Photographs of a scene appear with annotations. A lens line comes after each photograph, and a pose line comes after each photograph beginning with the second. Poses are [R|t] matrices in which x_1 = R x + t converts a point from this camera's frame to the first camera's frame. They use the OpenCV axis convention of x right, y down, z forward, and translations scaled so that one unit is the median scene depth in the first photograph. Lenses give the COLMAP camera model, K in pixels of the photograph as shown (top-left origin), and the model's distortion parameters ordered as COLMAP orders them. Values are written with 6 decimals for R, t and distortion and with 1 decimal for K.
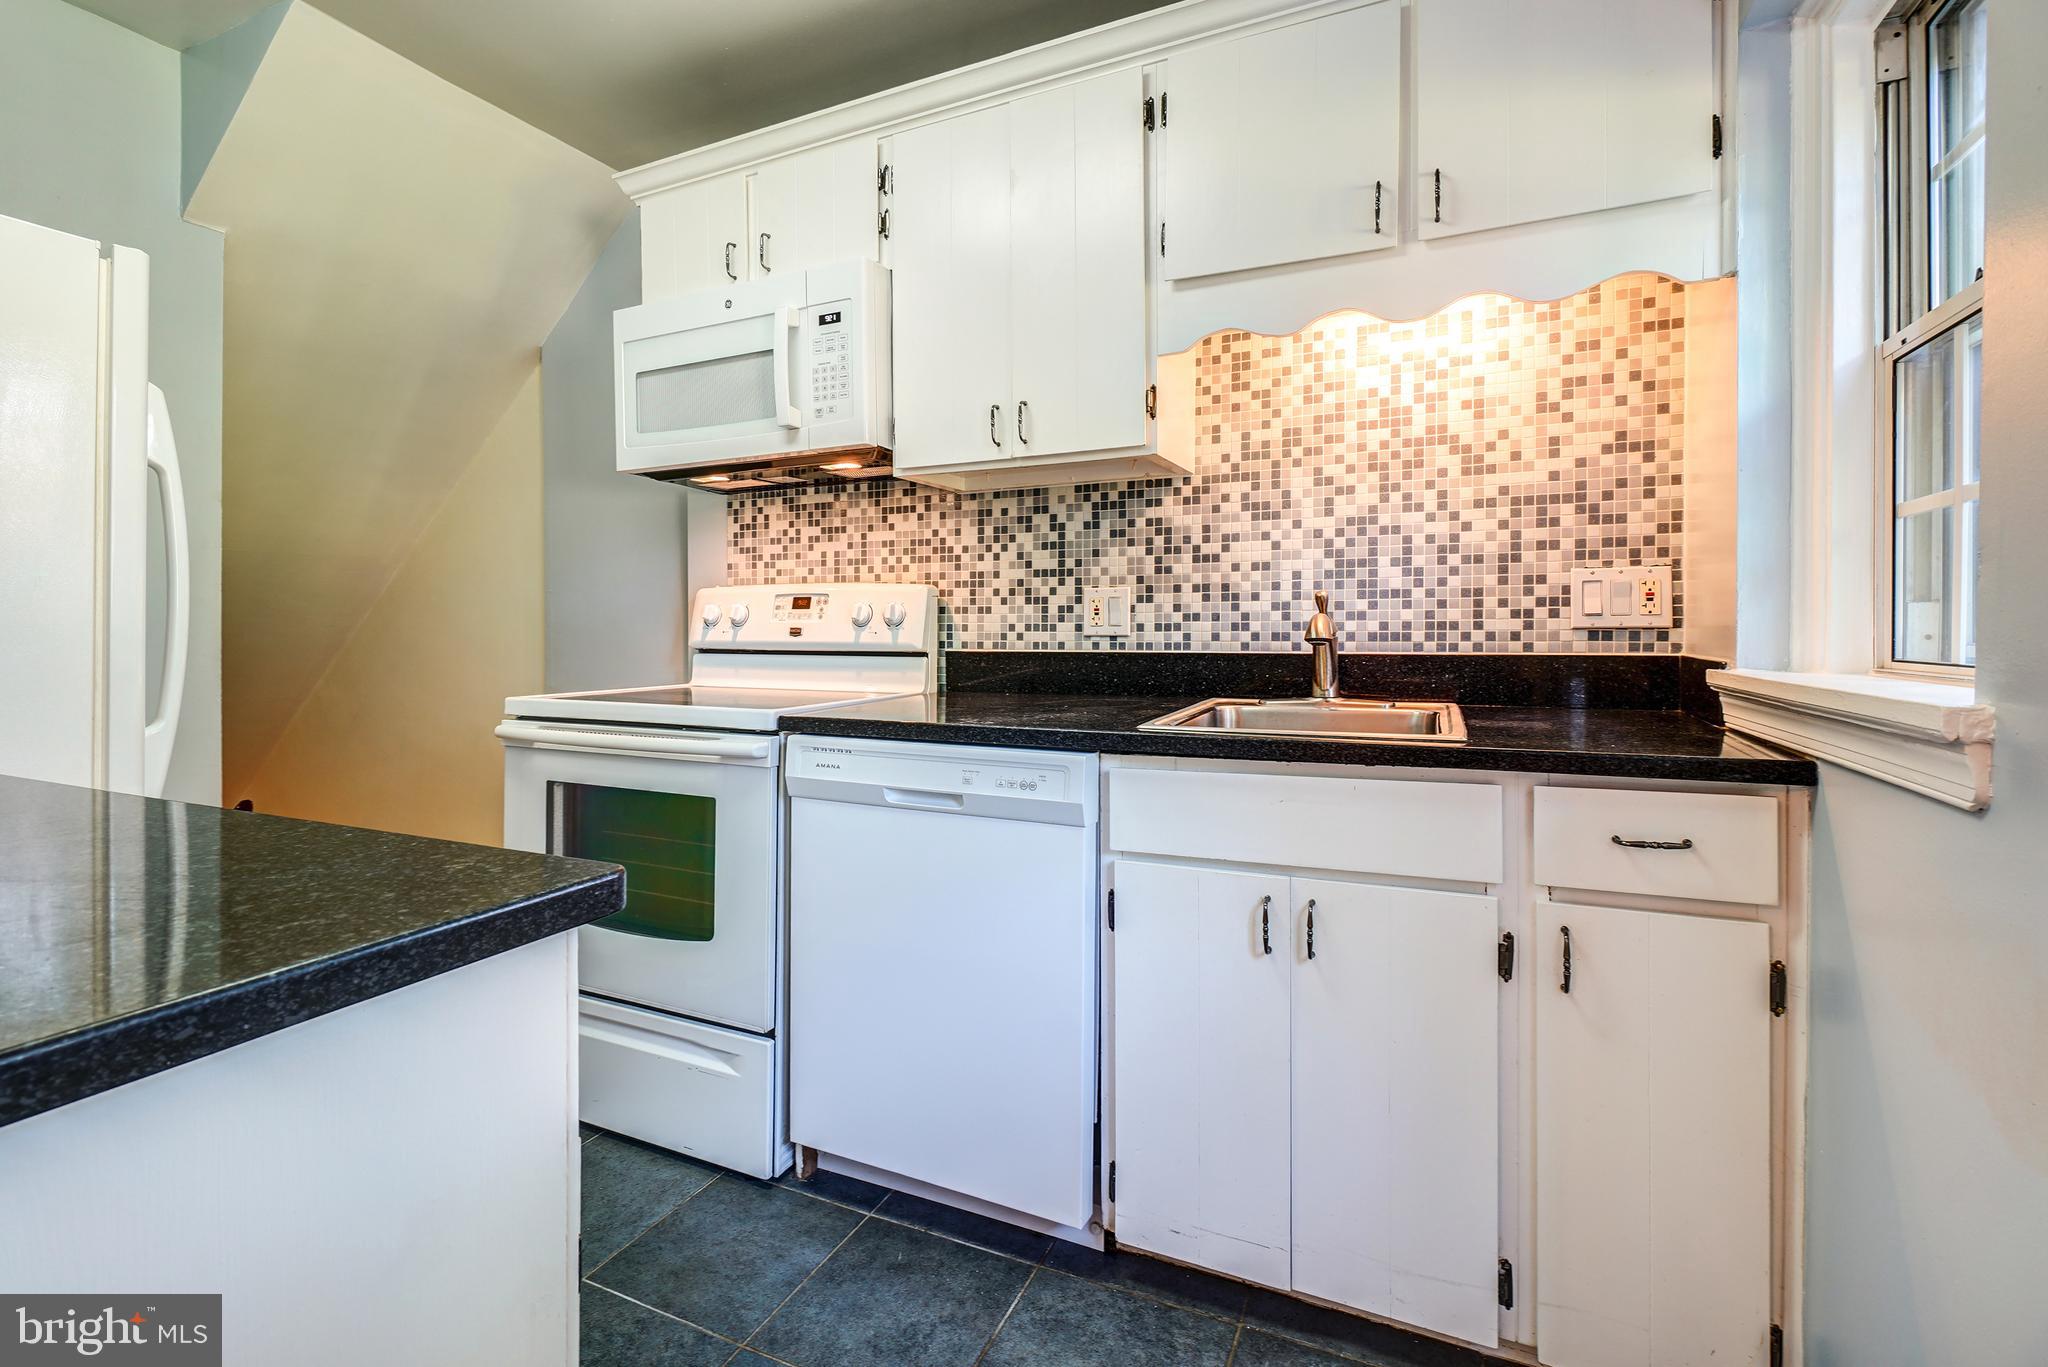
lens RADIAL K [[898.4, 0, 1024.6], [0, 898.4, 650.2], [0, 0, 1]] dist [0.002265, -0.002376]
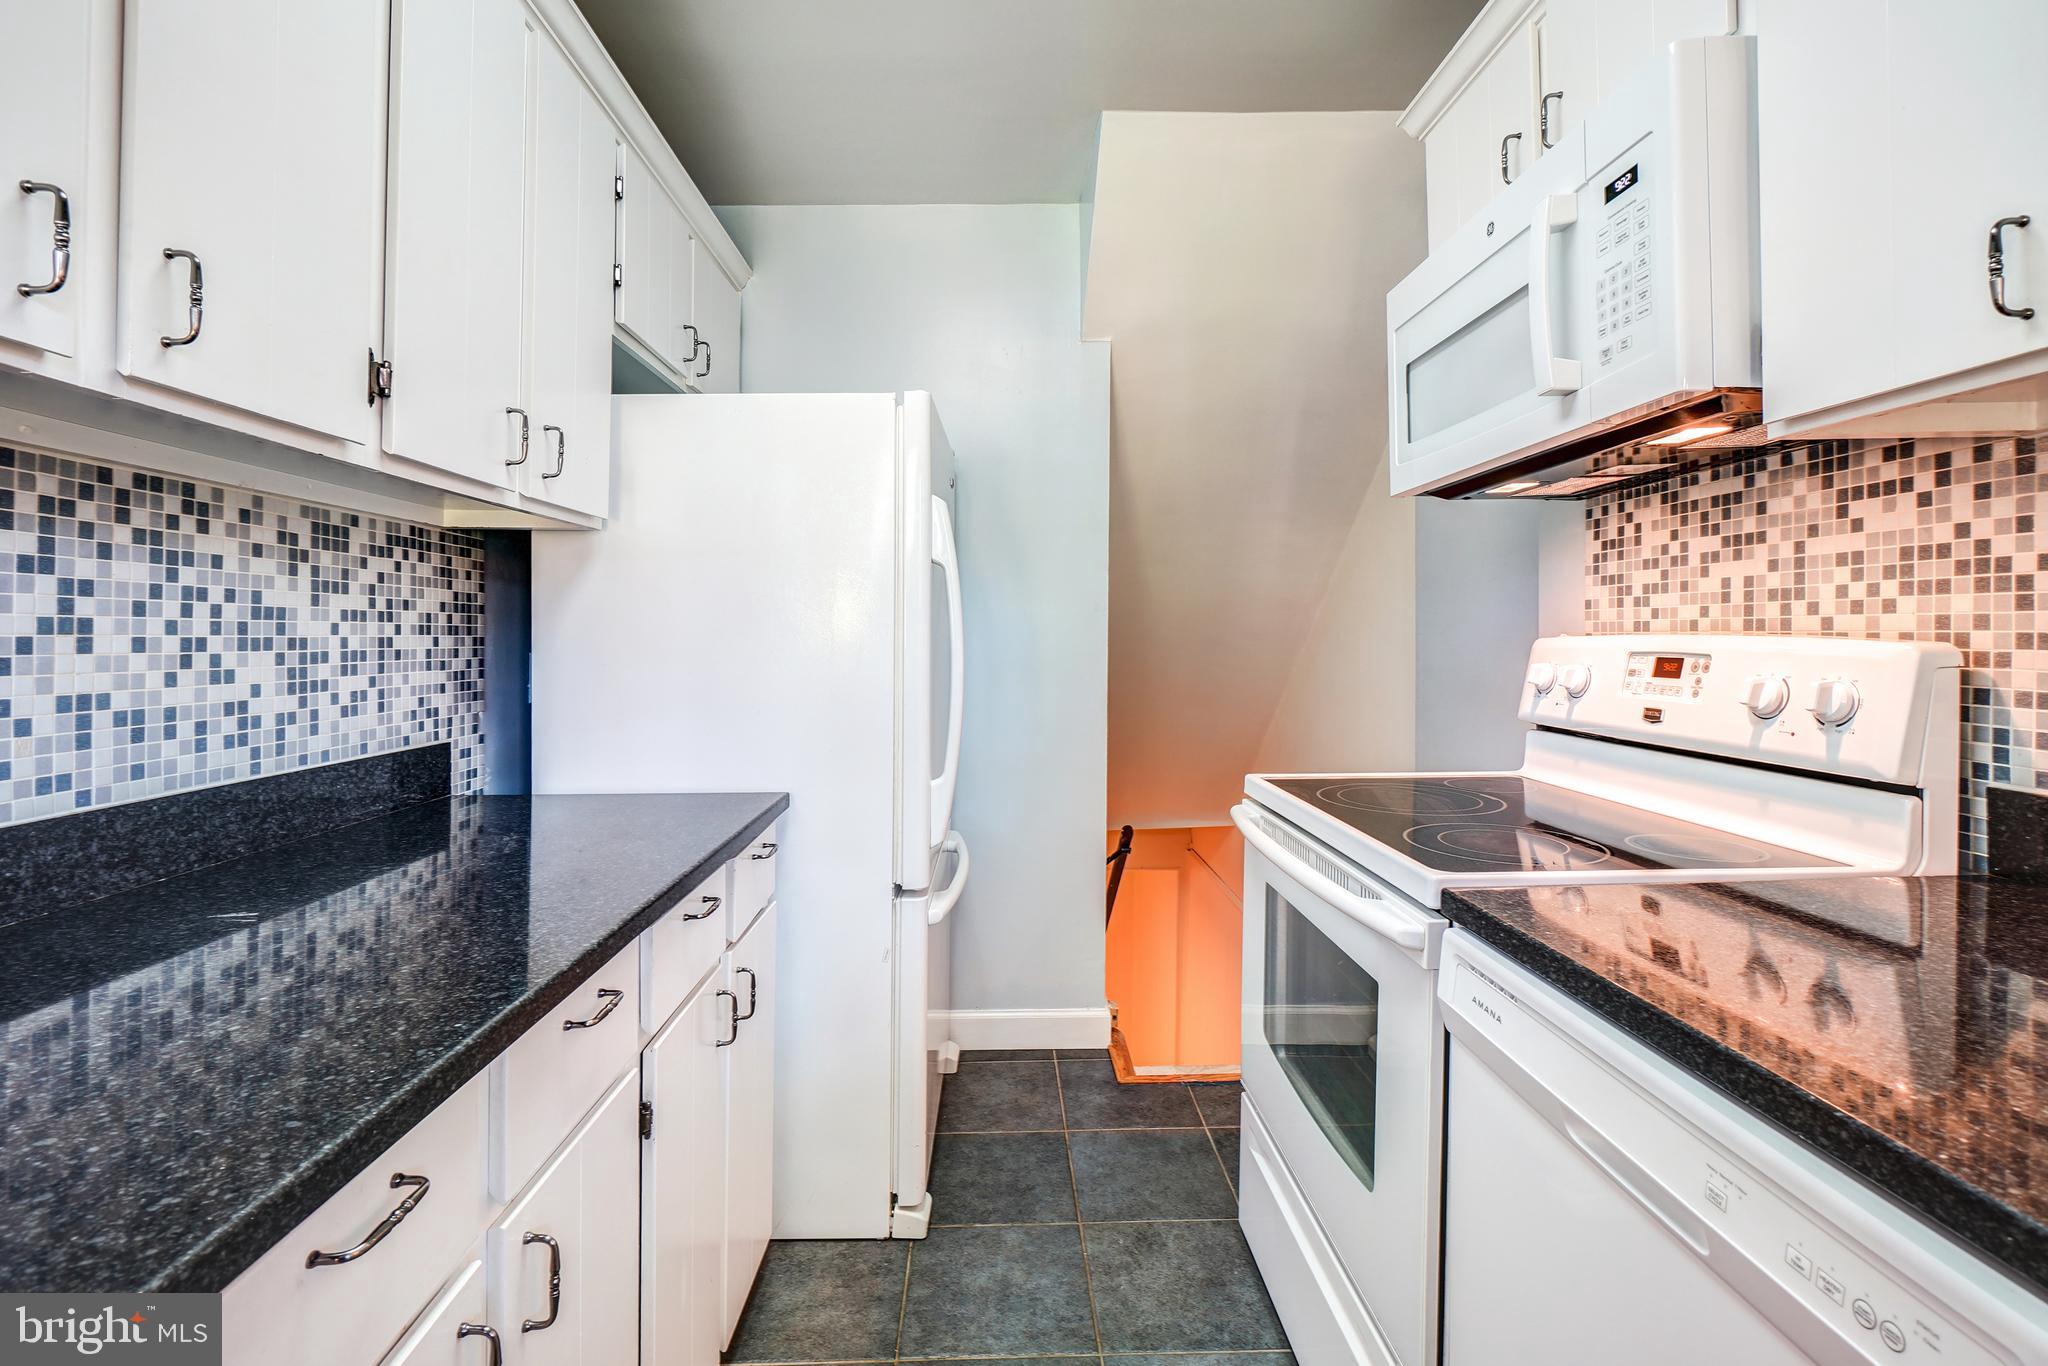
lens RADIAL K [[898.4, 0, 1035.2], [0, 898.4, 634.5], [0, 0, 1]] dist [0.002265, -0.002376]
pose [[0.446033, 0.000313, -0.895017, 0.105210], [-0.015266, 0.999857, -0.007258, -0.065911], [0.894886, 0.016901, 0.445974, 0.362753]]
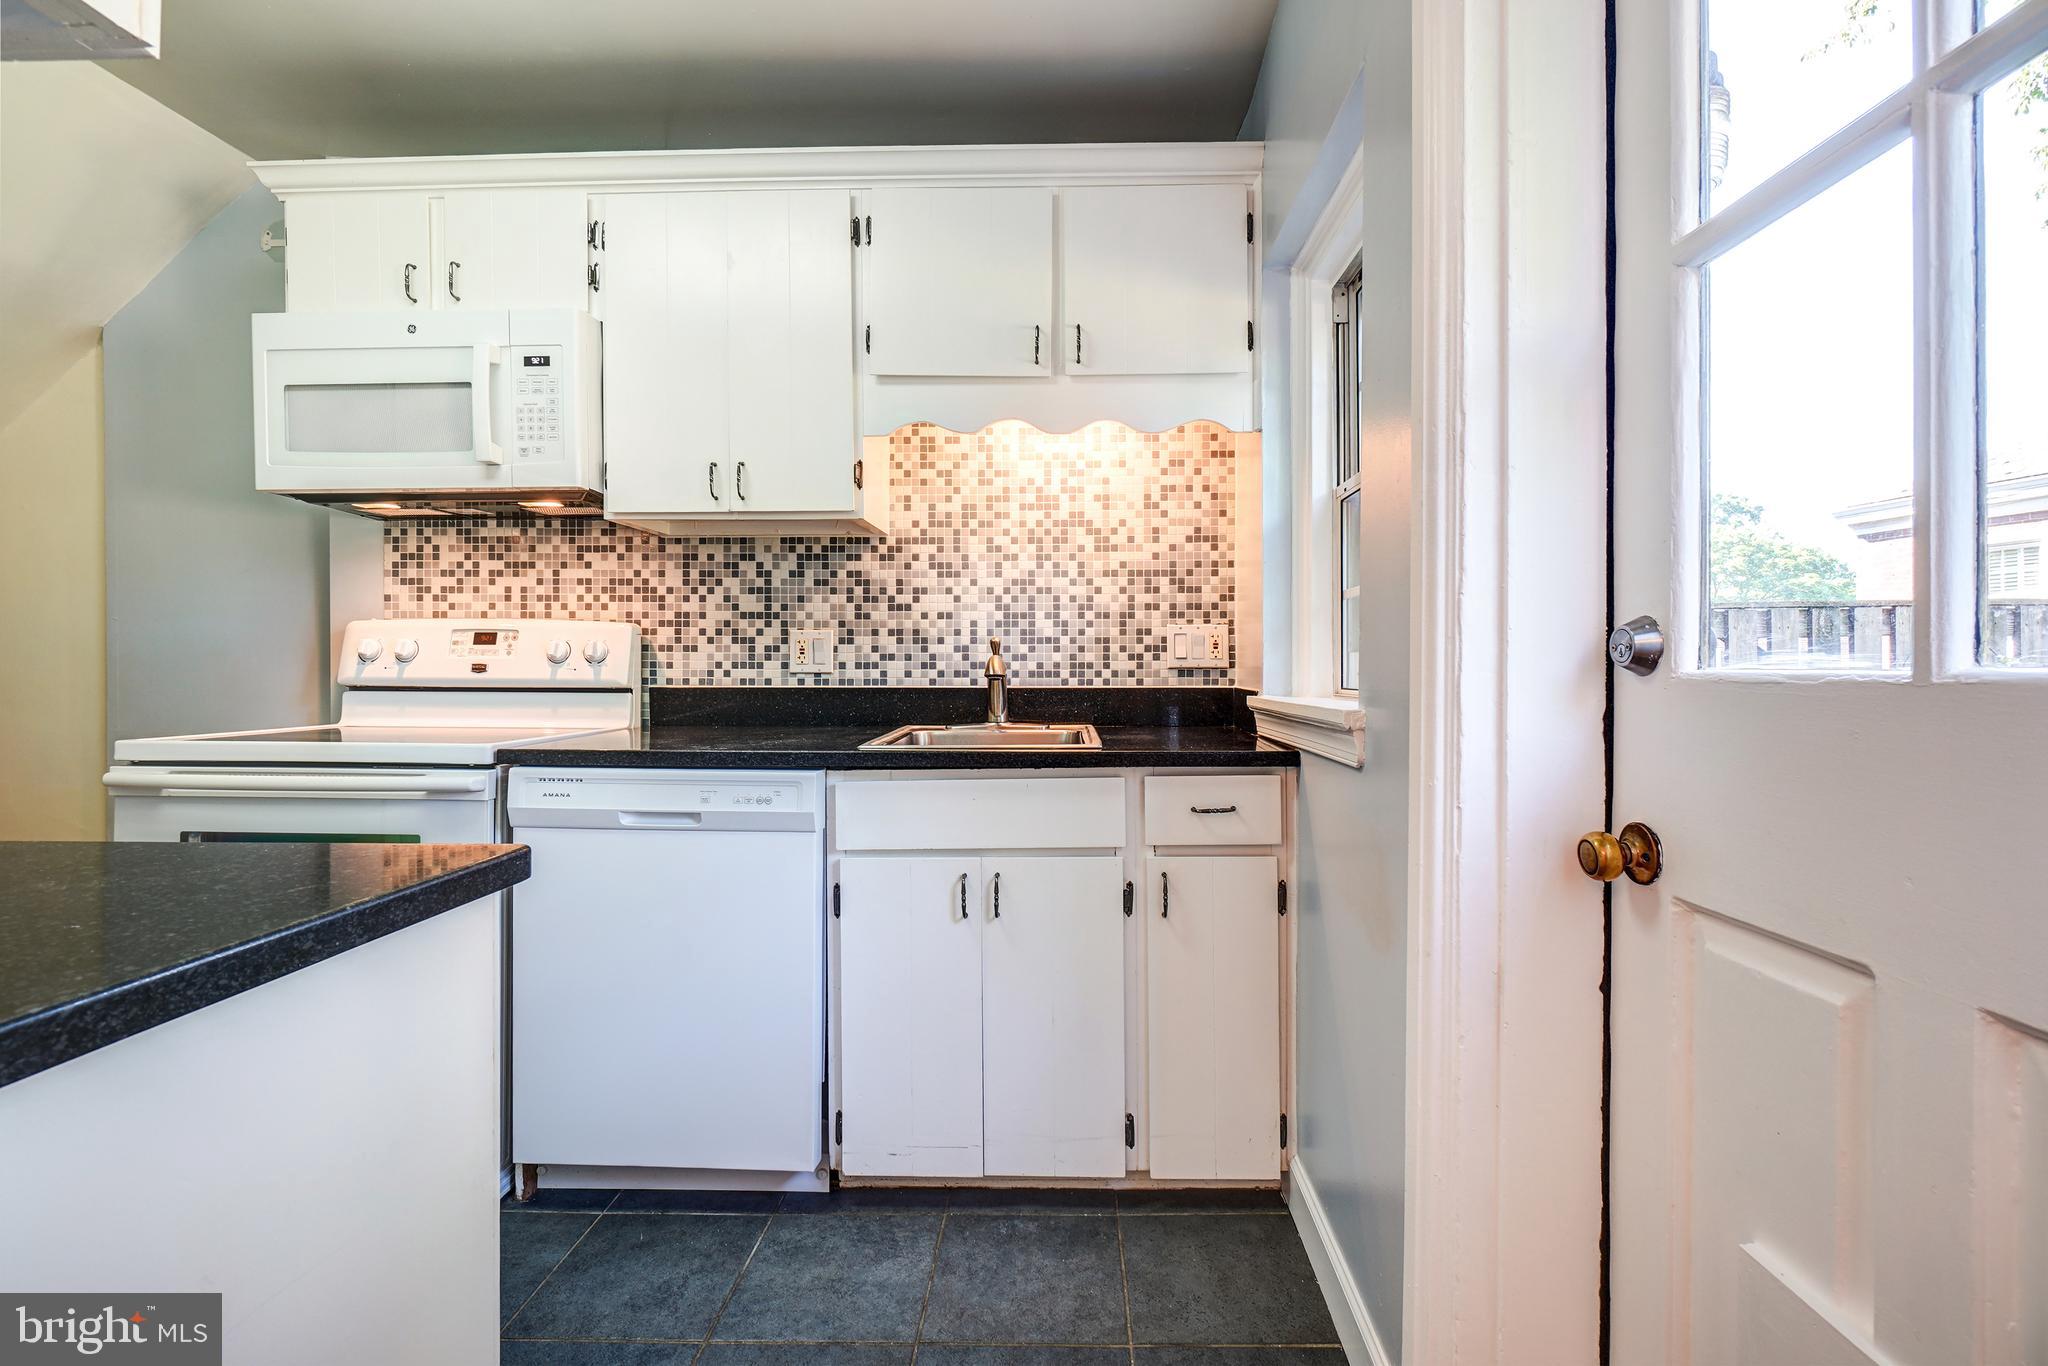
lens RADIAL K [[898.4, 0, 1044.1], [0, 898.4, 680.6], [0, 0, 1]] dist [0.002265, -0.002376]
pose [[0.918282, 0.000202, 0.395928, -0.080176], [0.004429, 0.999932, -0.010782, 0.006342], [-0.395903, 0.011654, 0.918218, -0.137397]]
